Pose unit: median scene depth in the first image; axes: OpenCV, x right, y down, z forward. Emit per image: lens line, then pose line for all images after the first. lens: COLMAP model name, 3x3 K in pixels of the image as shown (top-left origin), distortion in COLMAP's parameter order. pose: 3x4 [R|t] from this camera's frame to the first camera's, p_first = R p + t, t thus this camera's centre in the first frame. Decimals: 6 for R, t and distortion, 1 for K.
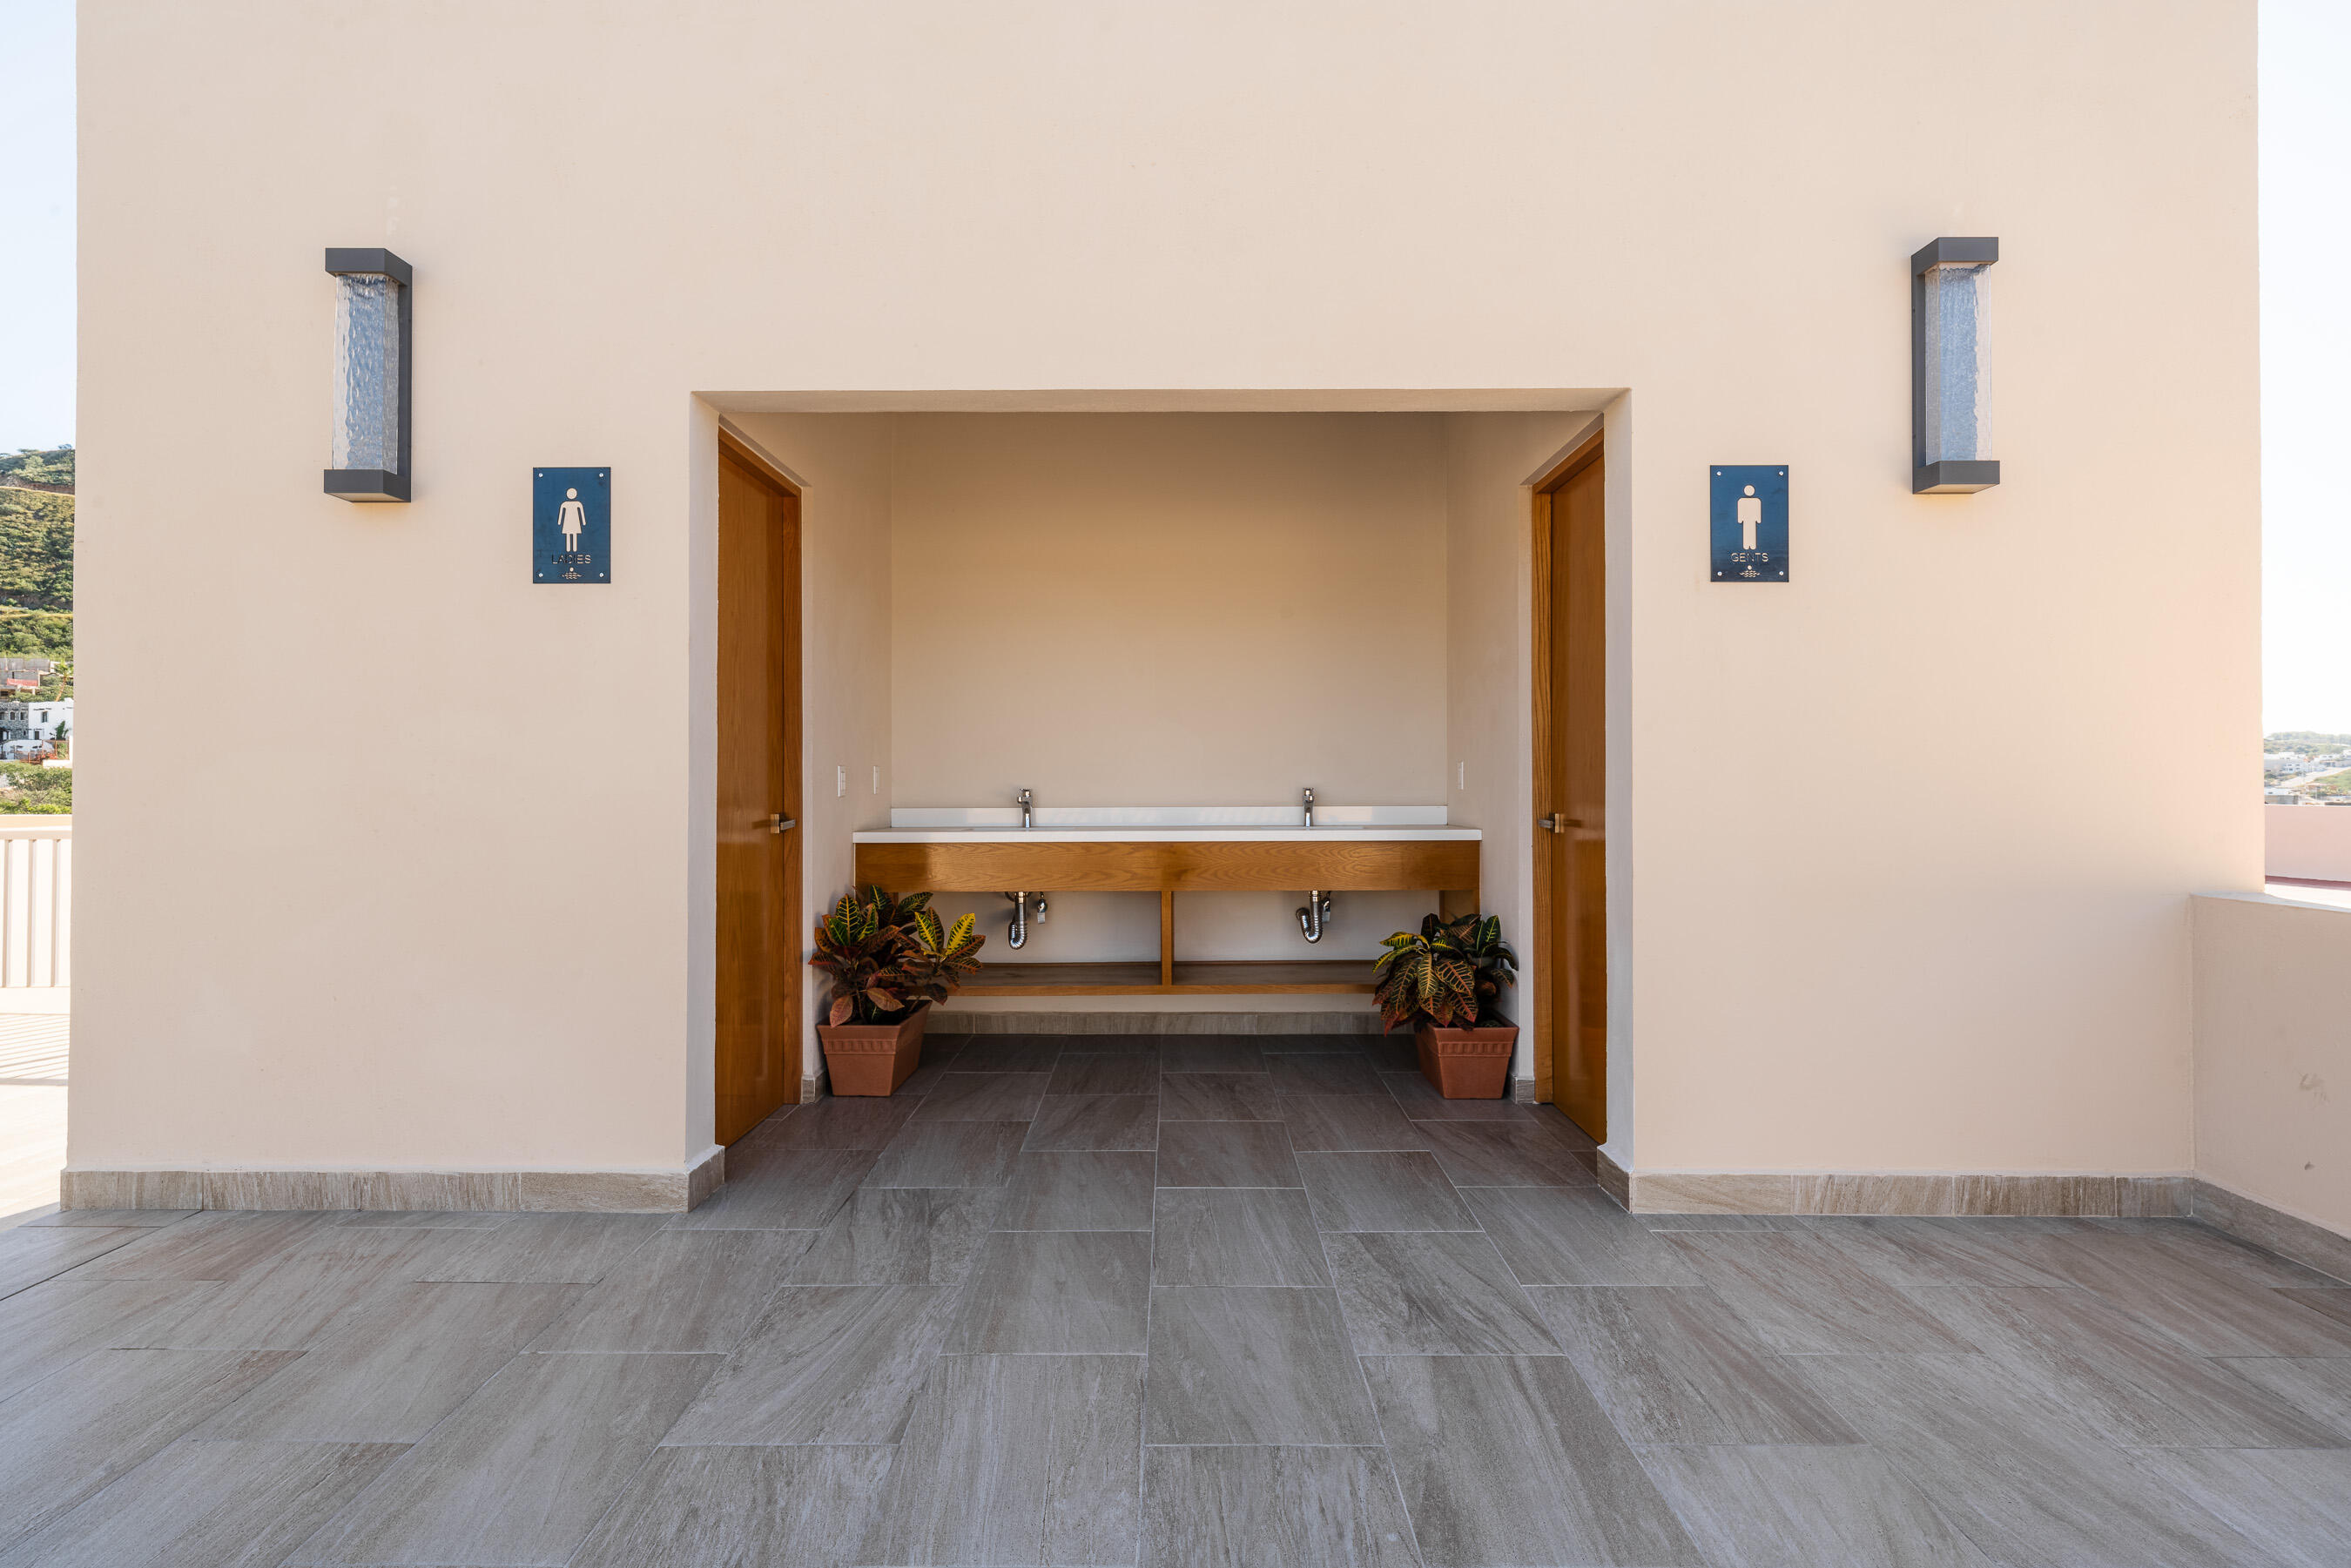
lens RADIAL K [[1250.9, 0, 1175.5], [0, 1250.9, 784.0], [0, 0, 1]] dist [0.002321, 0.000603]
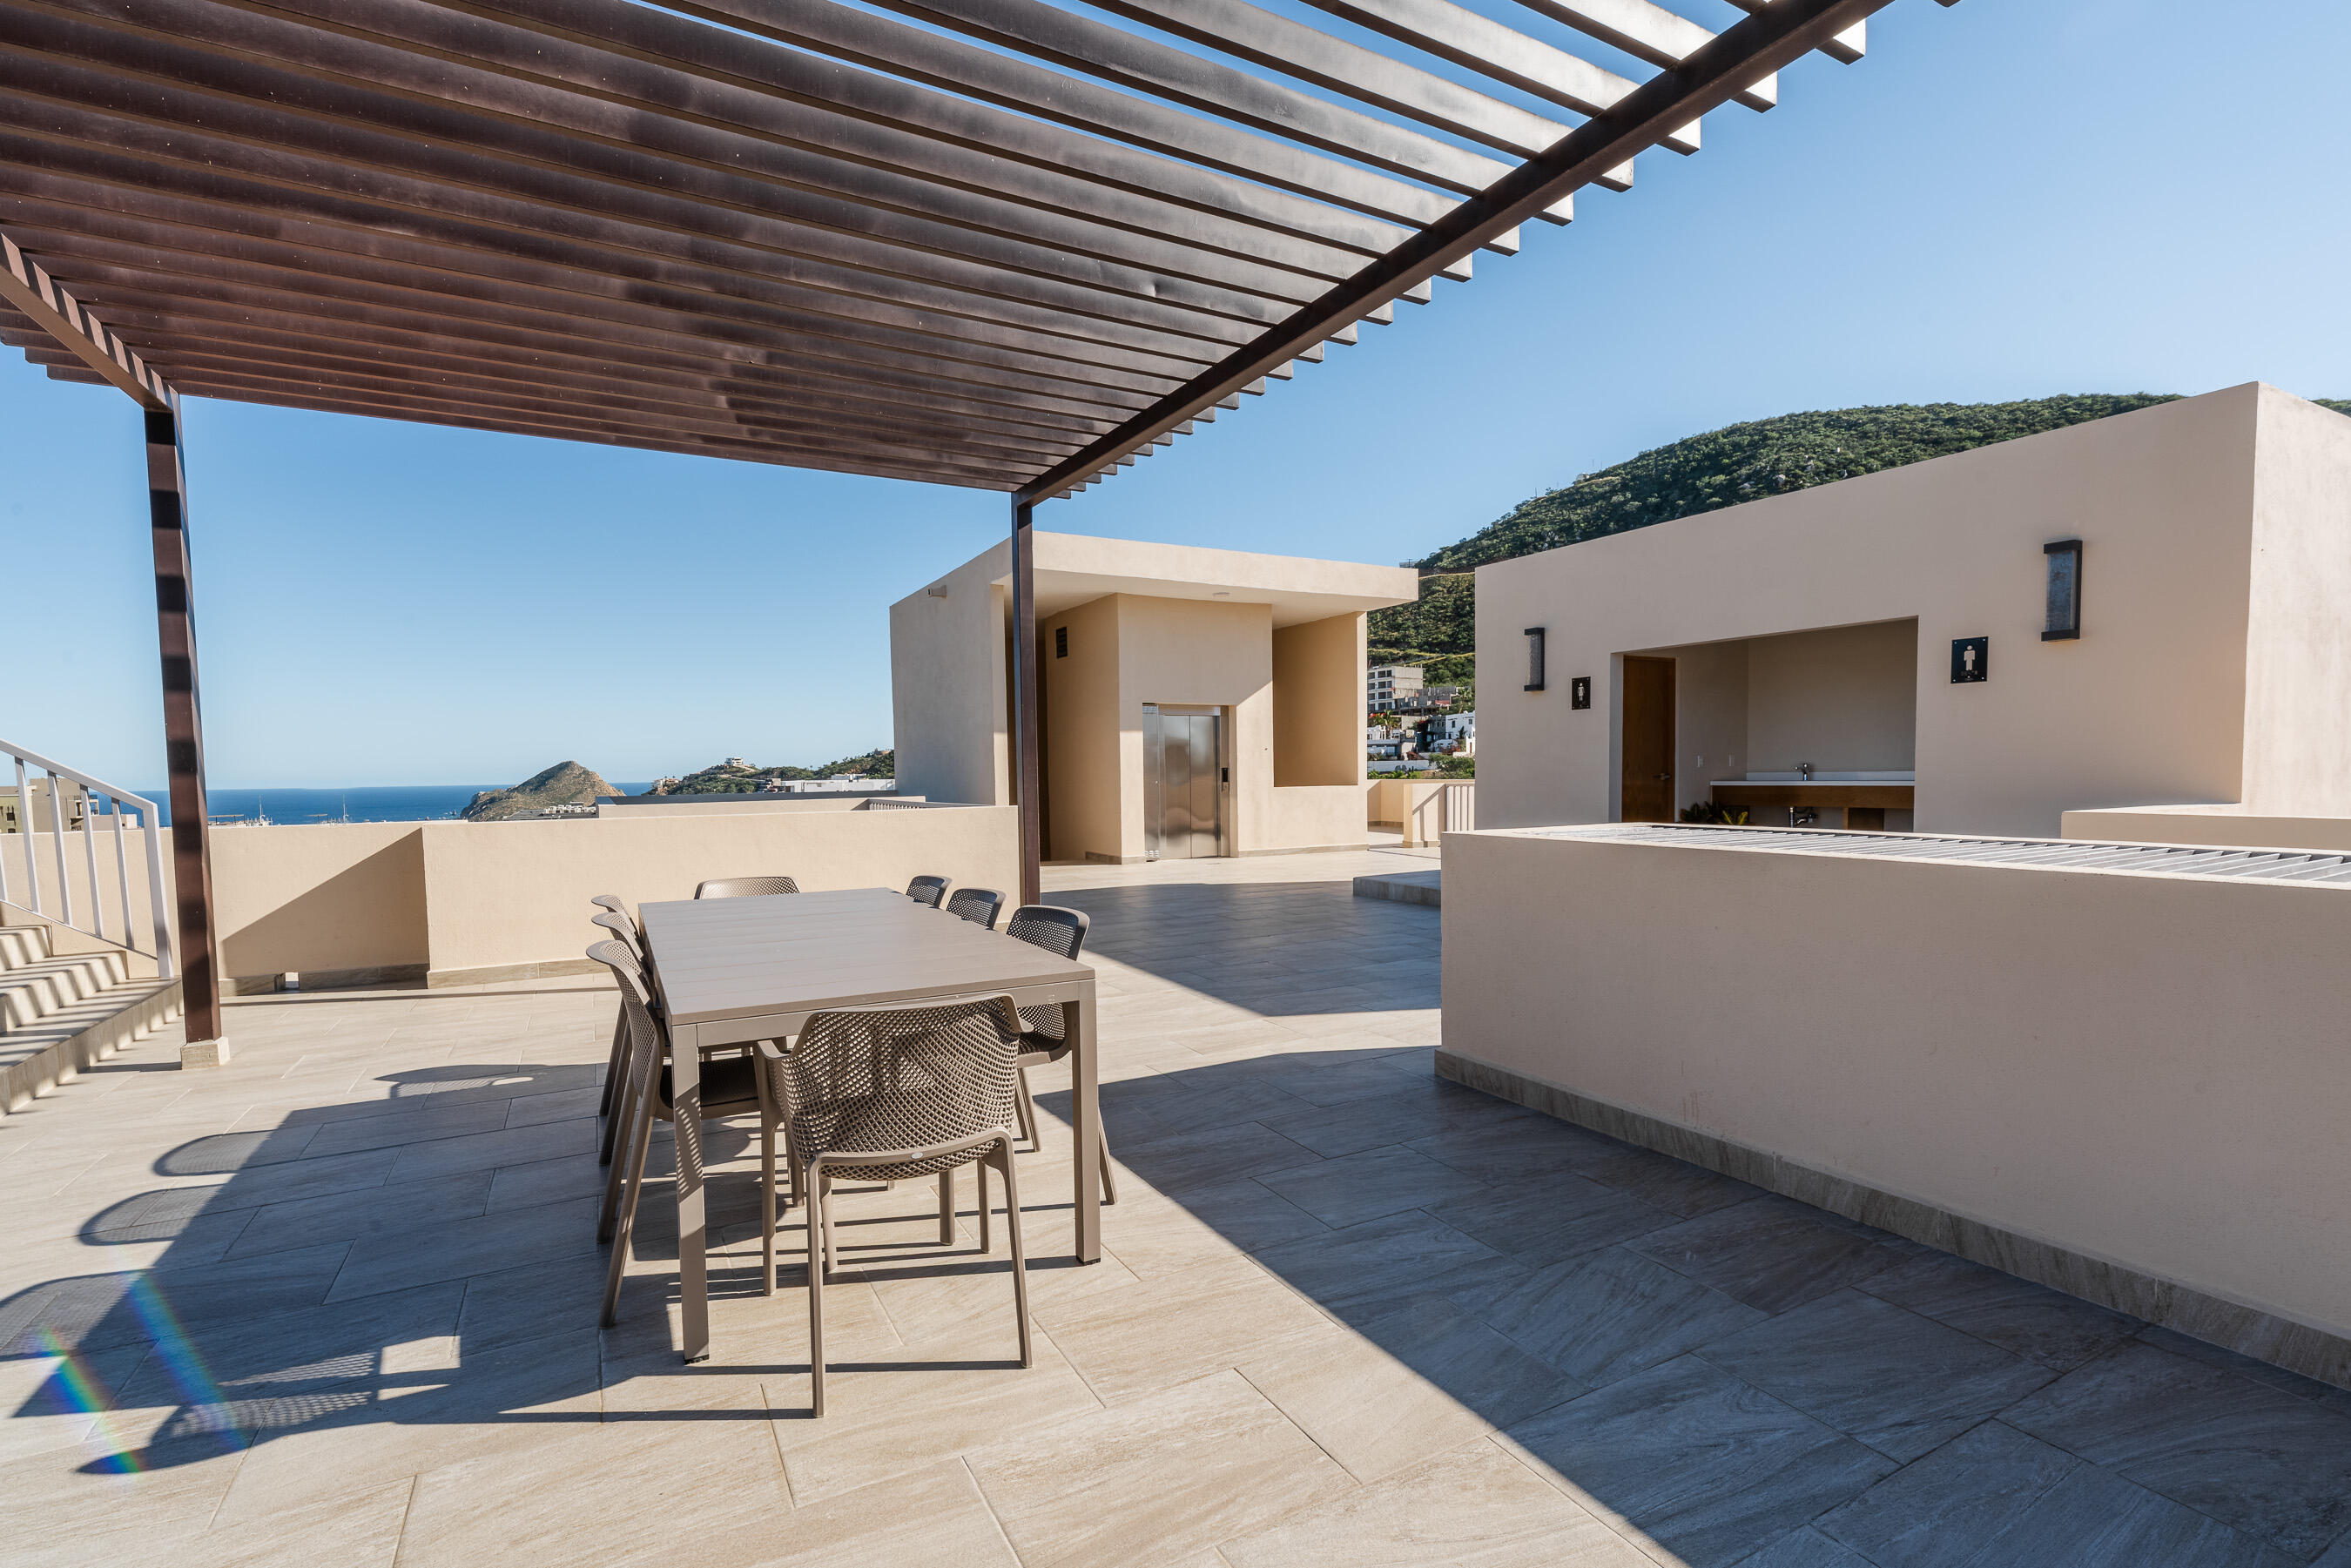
lens RADIAL K [[1068.7, 0, 1175.5], [0, 1068.7, 784.0], [0, 0, 1]] dist [0.000273, 0.000024]
pose [[0.549820, 0.004789, -0.835269, 1.428154], [0.010409, 0.999867, 0.012585, 0.008919], [0.835218, -0.015614, 0.549697, -1.660062]]
